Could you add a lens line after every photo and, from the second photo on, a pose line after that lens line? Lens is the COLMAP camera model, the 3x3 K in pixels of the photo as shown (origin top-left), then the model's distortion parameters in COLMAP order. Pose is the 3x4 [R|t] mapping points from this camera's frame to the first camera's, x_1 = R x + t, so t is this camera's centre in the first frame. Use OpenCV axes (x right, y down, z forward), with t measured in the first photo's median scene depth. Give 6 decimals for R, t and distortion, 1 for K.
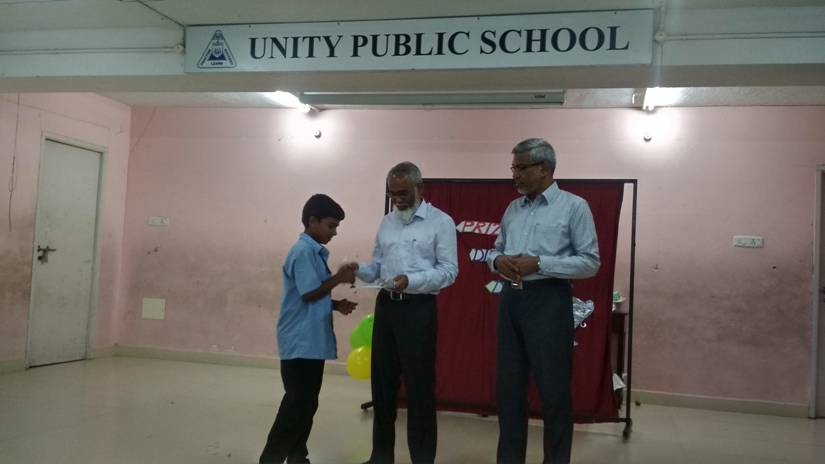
lens RADIAL K [[726.3, 0, 417.5], [0, 726.3, 235.0], [0, 0, 1]] dist [0.138776, -0.178428]
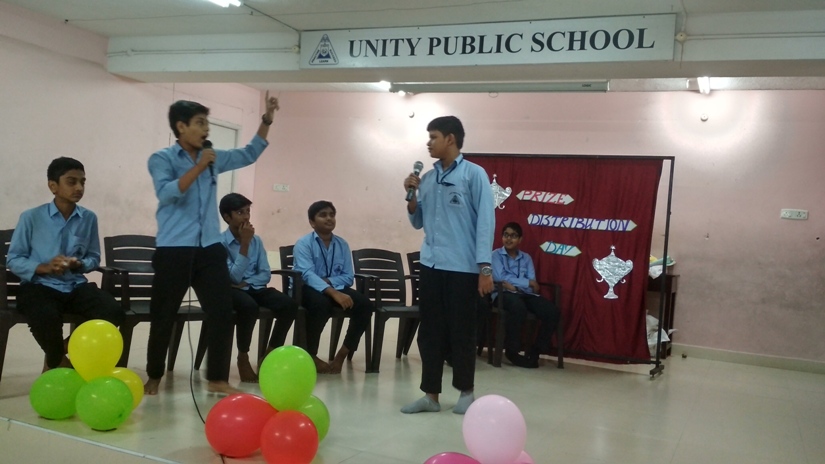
lens RADIAL K [[726.3, 0, 418.7], [0, 726.3, 227.4], [0, 0, 1]] dist [0.138776, -0.178428]
pose [[0.987494, 0.026216, -0.155464, 0.090284], [-0.022059, 0.999353, 0.028403, 0.012099], [0.156108, -0.024618, 0.987433, -0.218961]]
